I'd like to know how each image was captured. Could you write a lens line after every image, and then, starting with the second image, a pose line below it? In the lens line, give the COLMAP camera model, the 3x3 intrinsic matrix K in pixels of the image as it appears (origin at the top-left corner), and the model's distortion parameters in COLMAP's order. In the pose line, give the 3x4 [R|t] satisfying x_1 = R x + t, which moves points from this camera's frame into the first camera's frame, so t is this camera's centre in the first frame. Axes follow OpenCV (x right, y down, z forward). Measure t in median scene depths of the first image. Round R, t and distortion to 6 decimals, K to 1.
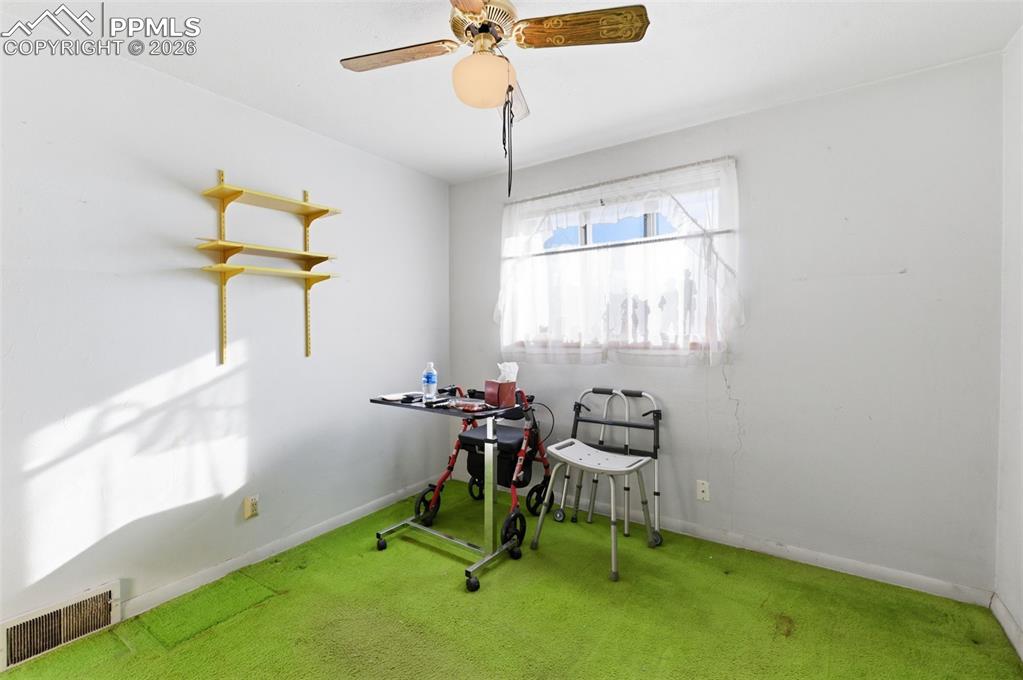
lens RADIAL K [[448.6, 0, 514.7], [0, 448.6, 338.8], [0, 0, 1]] dist [-0.000722, -0.000119]
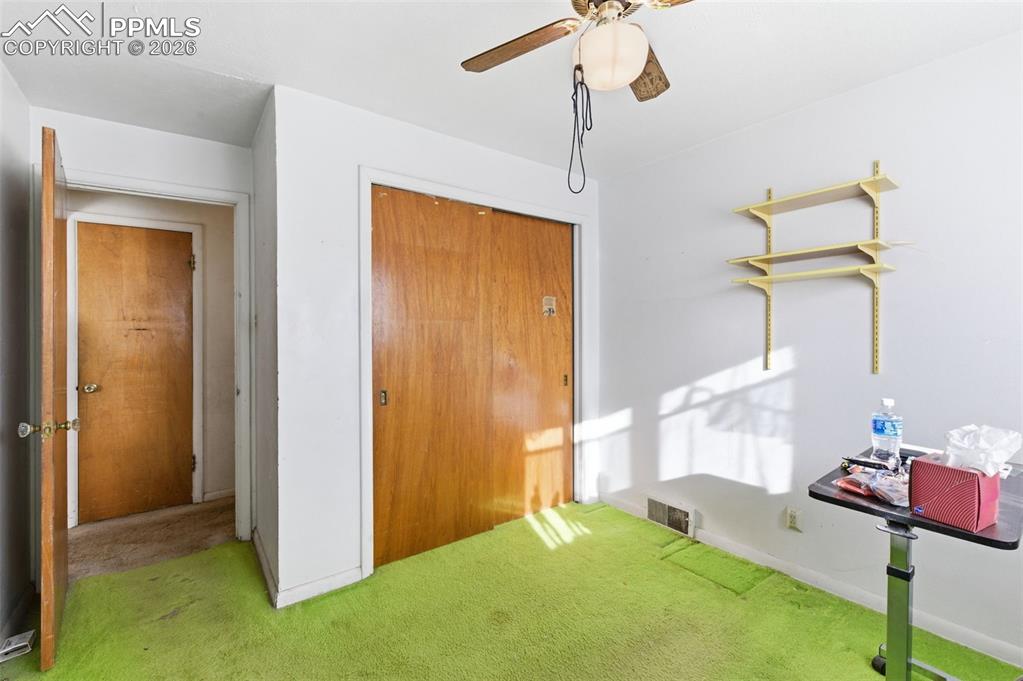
lens RADIAL K [[454.1, 0, 508.5], [0, 454.1, 330.4], [0, 0, 1]] dist [0.001887, 0.000725]
pose [[-0.334001, 0.009920, -0.942520, 0.594349], [-0.024629, 0.999511, 0.019248, -0.040982], [0.942251, 0.029642, -0.333594, 0.793003]]
